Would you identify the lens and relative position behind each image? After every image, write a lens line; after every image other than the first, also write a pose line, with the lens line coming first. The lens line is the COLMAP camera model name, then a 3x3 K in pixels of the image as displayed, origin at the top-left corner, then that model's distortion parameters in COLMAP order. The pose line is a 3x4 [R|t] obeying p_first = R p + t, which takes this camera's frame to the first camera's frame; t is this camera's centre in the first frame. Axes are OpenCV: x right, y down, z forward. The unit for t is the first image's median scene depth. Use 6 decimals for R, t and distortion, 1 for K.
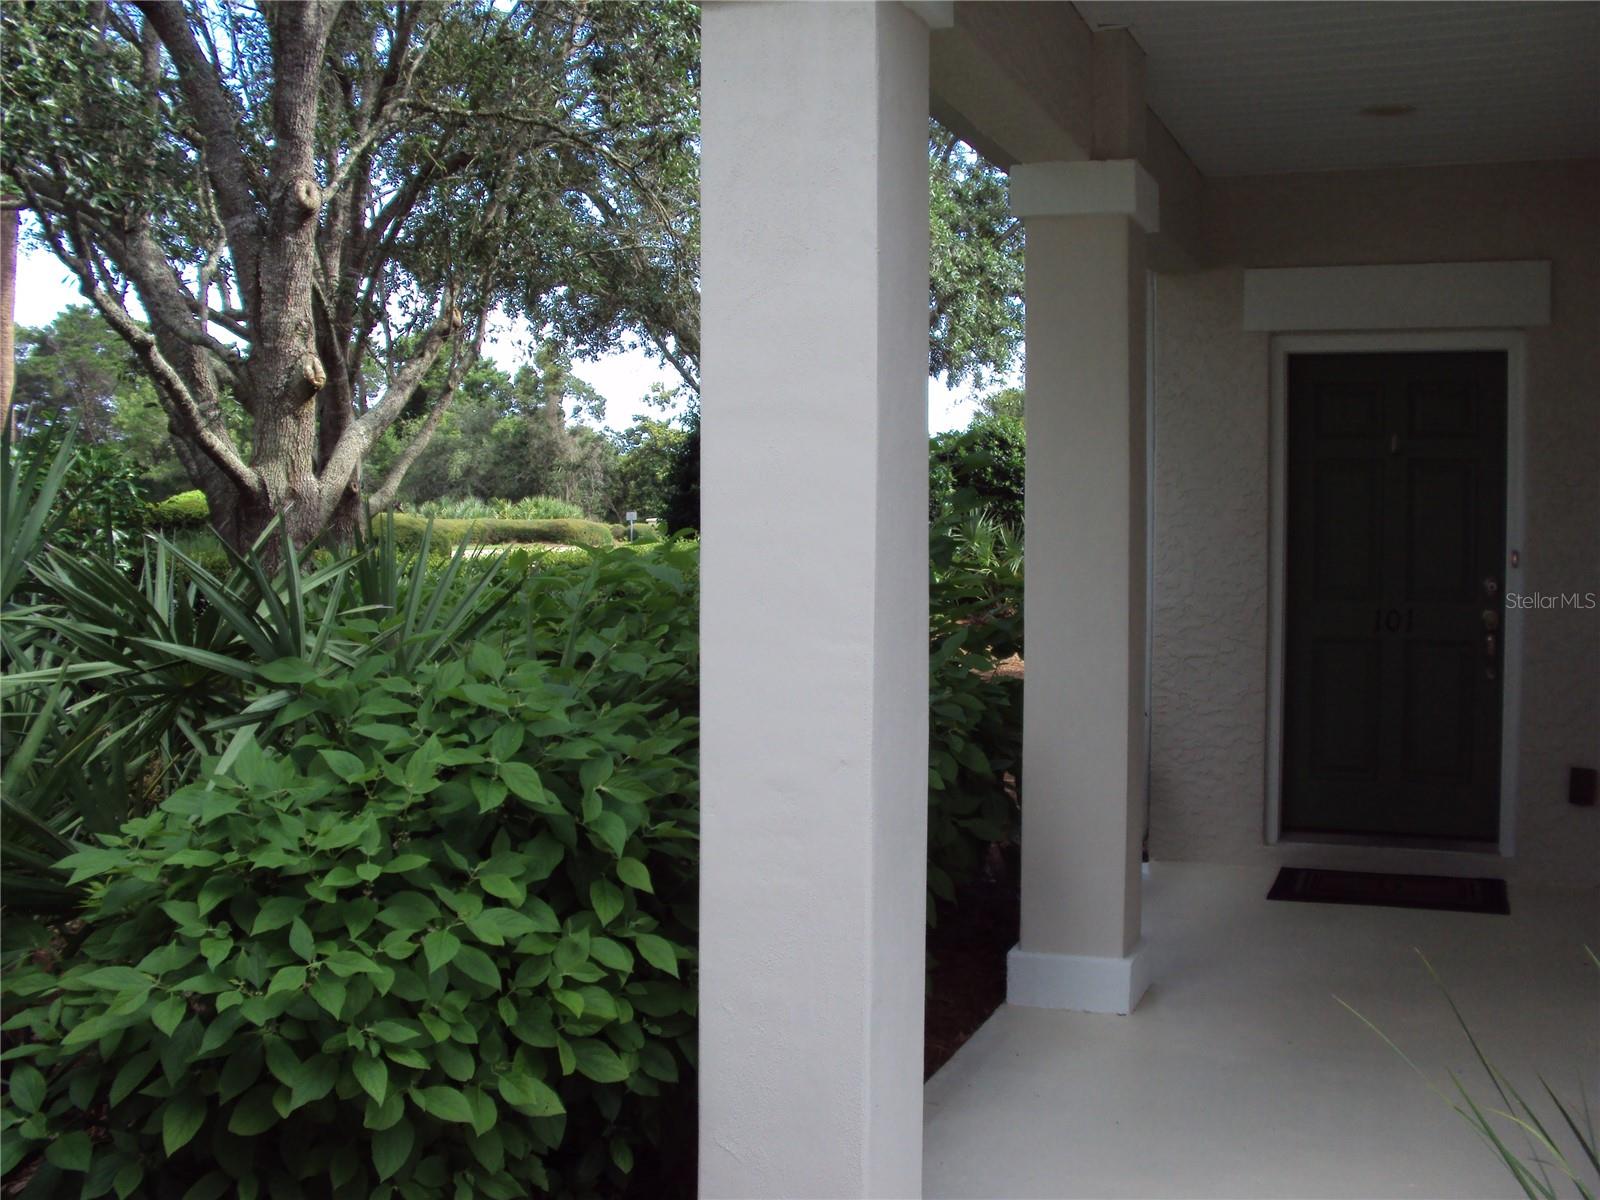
lens RADIAL K [[1694.1, 0, 801.8], [0, 1694.1, 559.8], [0, 0, 1]] dist [-0.250477, 0.364900]
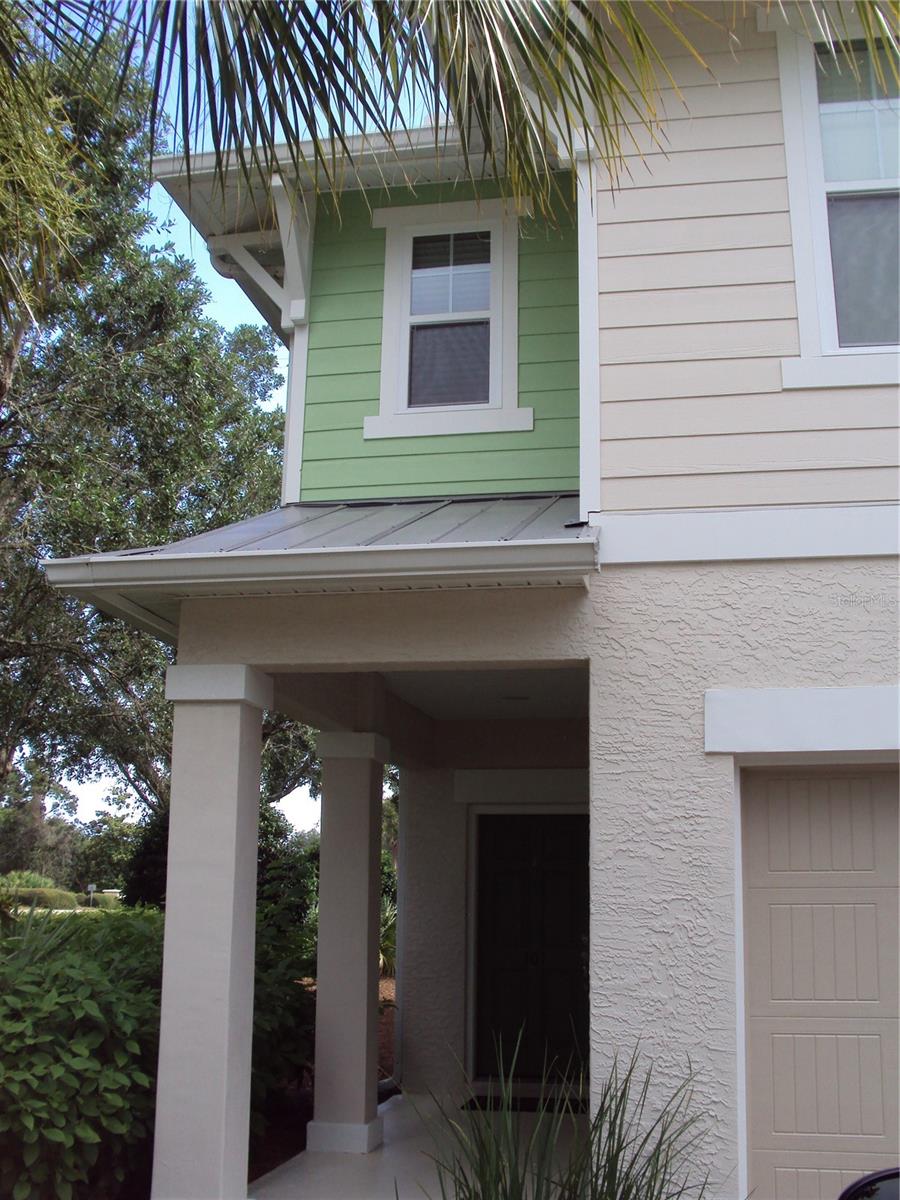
lens RADIAL K [[1270.6, 0, 468.0], [0, 1270.6, 600.6], [0, 0, 1]] dist [-0.250477, 0.364900]
pose [[0.981759, 0.050875, 0.183199, 0.020478], [-0.002999, 0.967561, -0.252620, 0.004120], [-0.190108, 0.247463, 0.950064, -0.924940]]
